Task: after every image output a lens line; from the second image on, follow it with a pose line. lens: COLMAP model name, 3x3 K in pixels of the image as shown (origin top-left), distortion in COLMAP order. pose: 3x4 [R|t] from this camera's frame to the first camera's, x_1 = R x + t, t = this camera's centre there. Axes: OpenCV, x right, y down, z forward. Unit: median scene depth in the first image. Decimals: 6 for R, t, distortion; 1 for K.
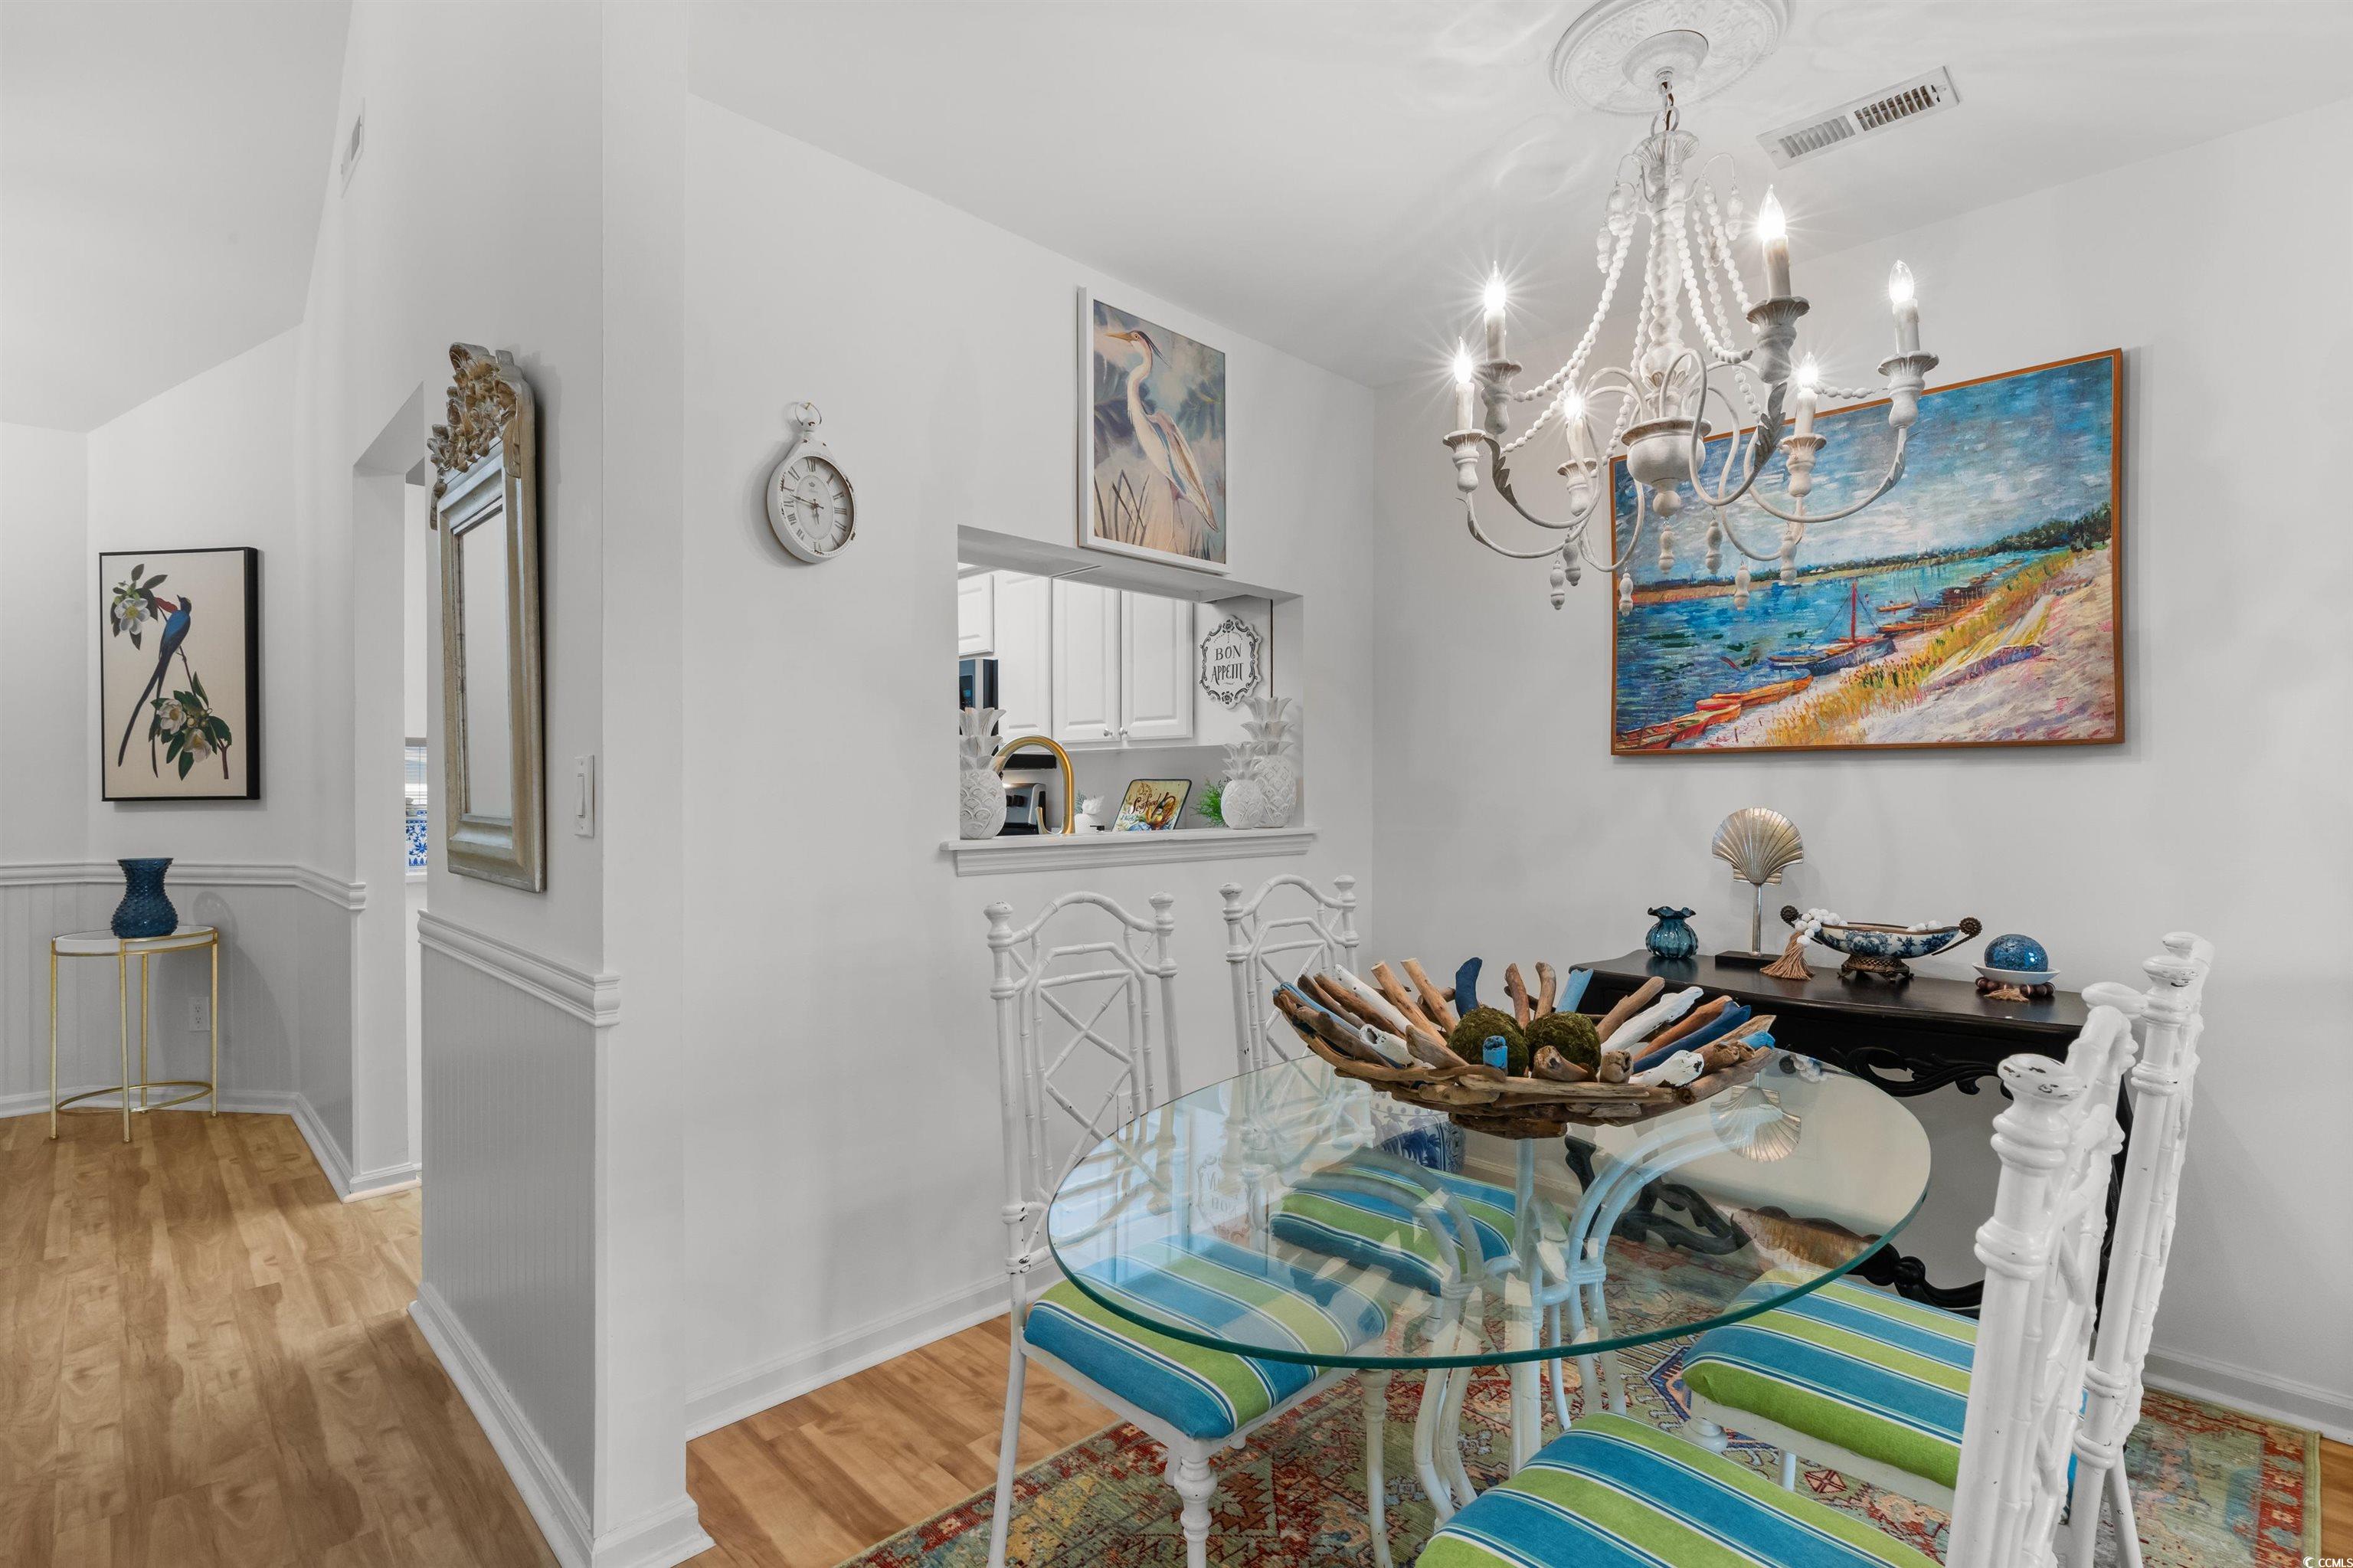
lens RADIAL K [[1127.6, 0, 1215.5], [0, 1127.6, 791.0], [0, 0, 1]] dist [-0.000674, 0.000225]
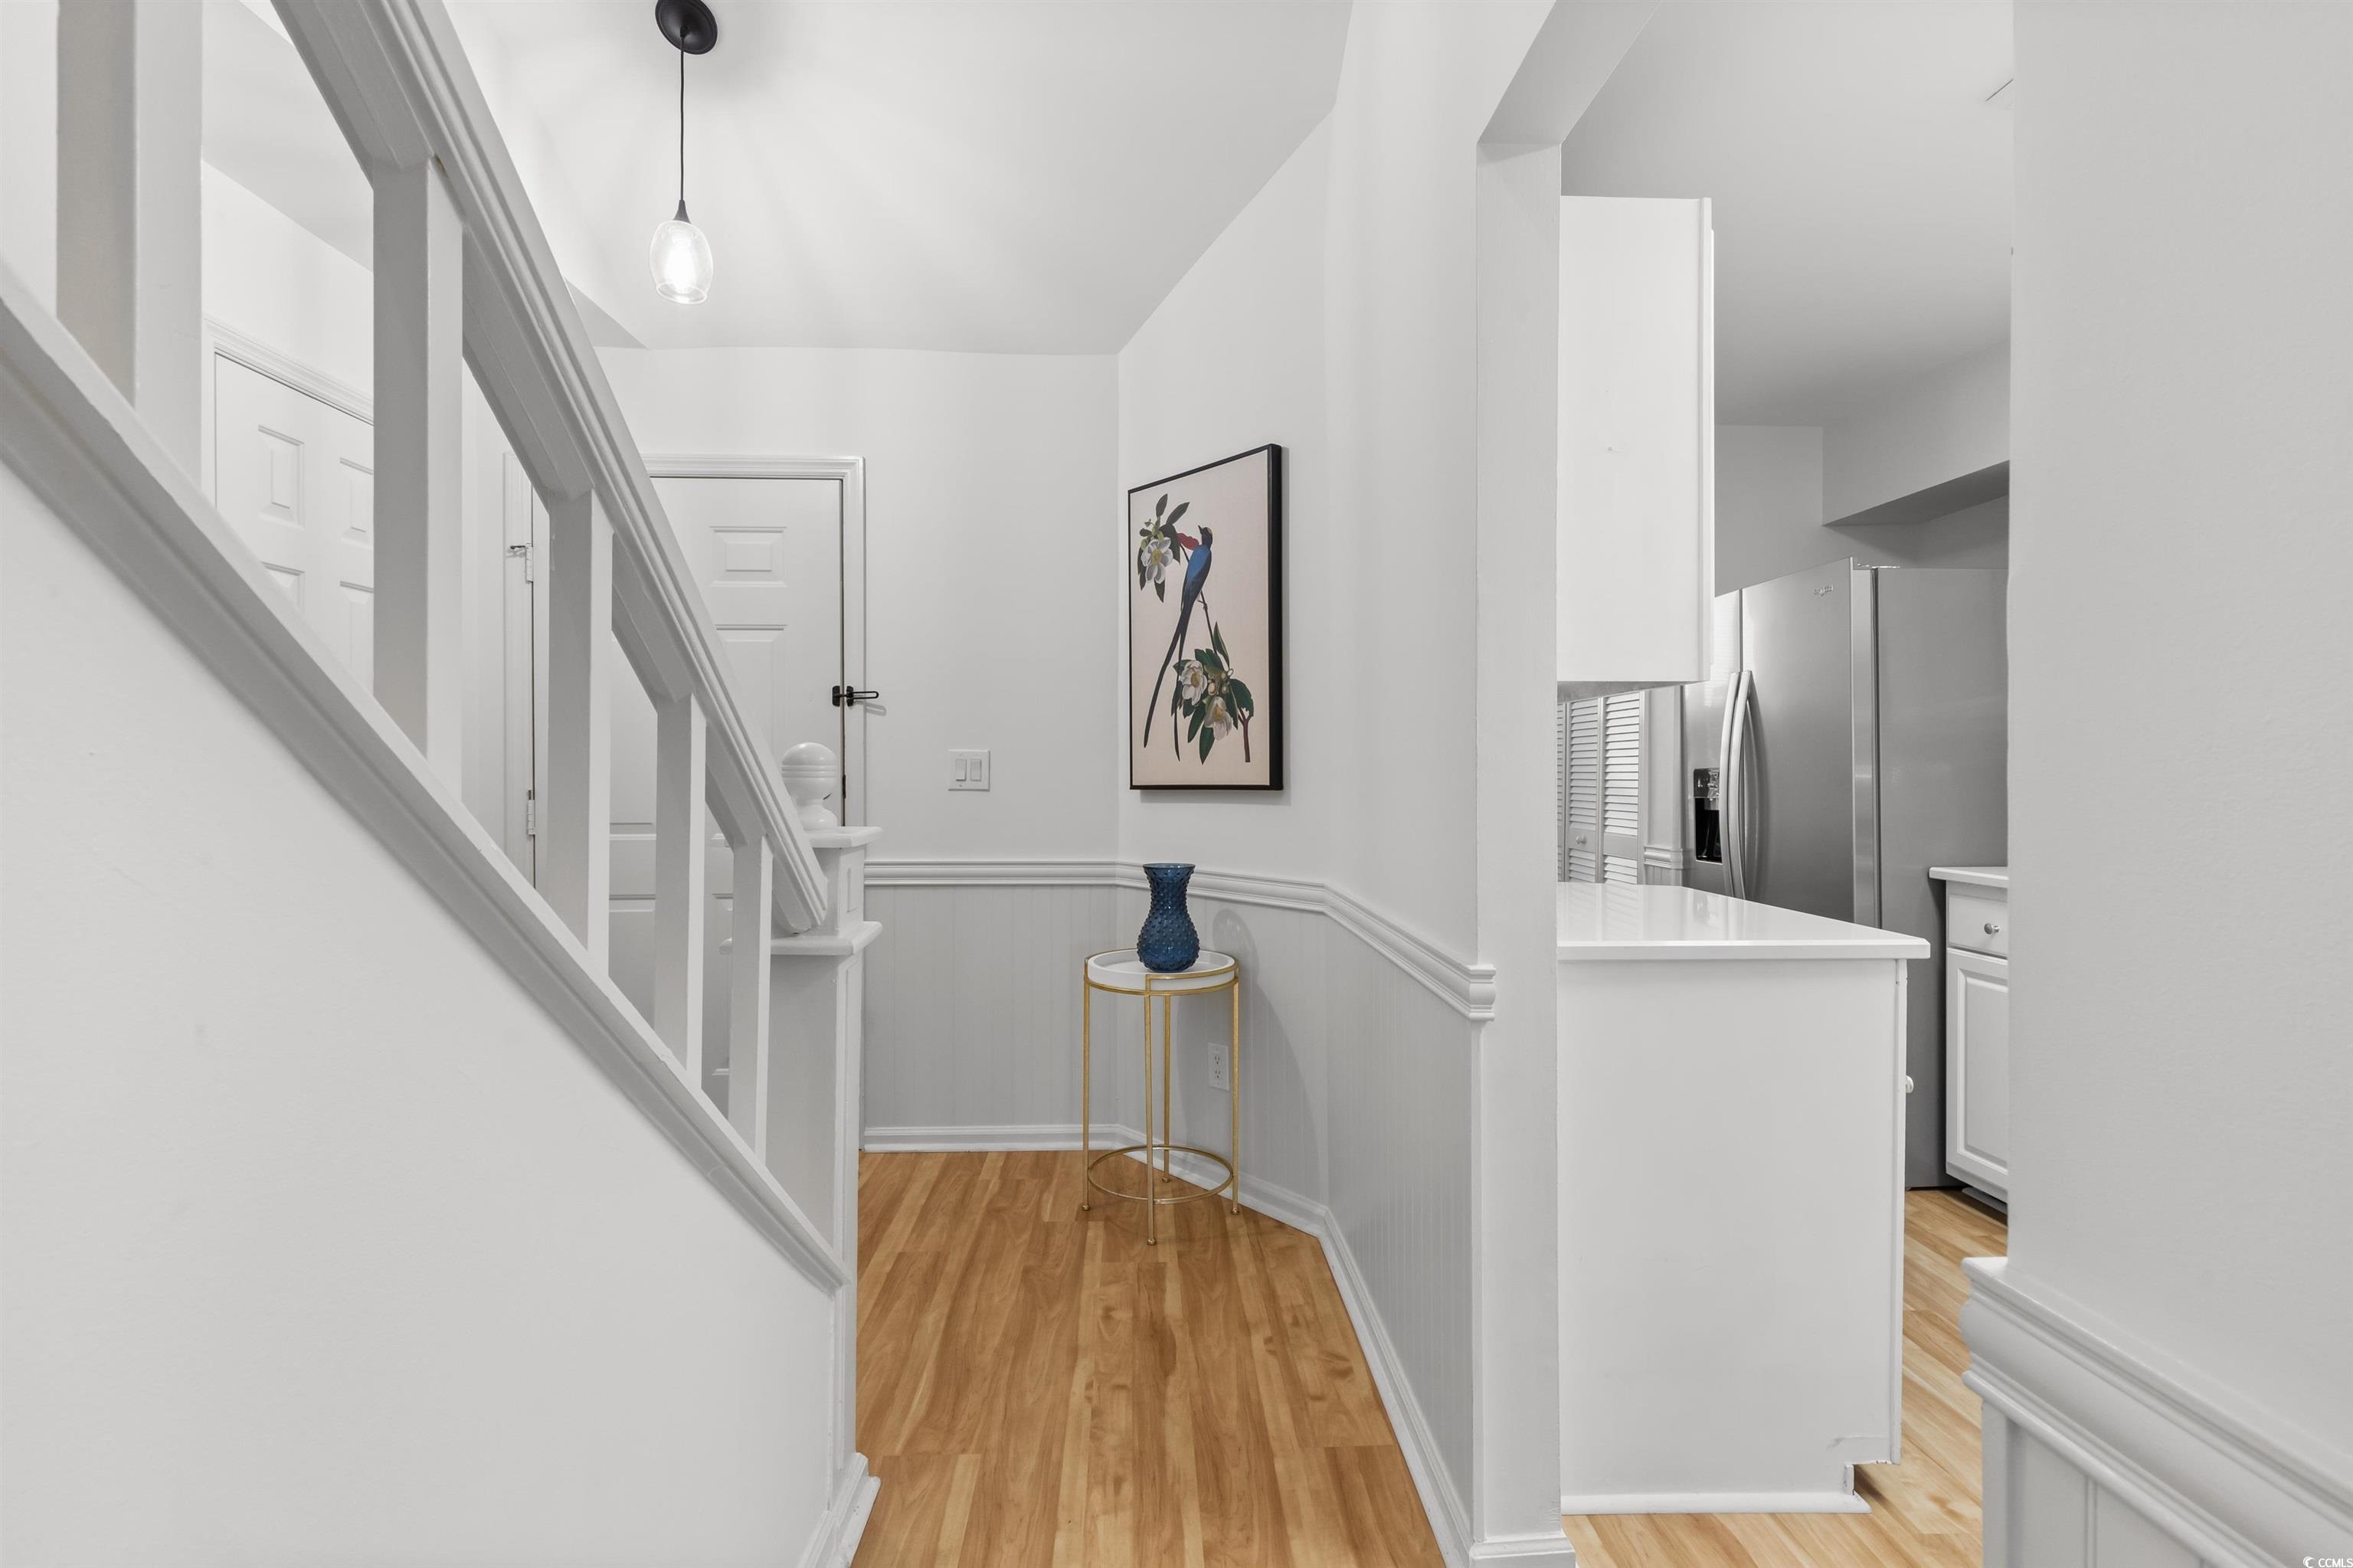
lens RADIAL K [[1066.9, 0, 1176.5], [0, 1066.9, 784.0], [0, 0, 1]] dist [0.003994, -0.000080]
pose [[0.737130, 0.010140, -0.675675, -0.434665], [-0.002058, 0.999916, 0.012760, -0.005094], [0.675748, -0.008015, 0.737089, 0.447064]]
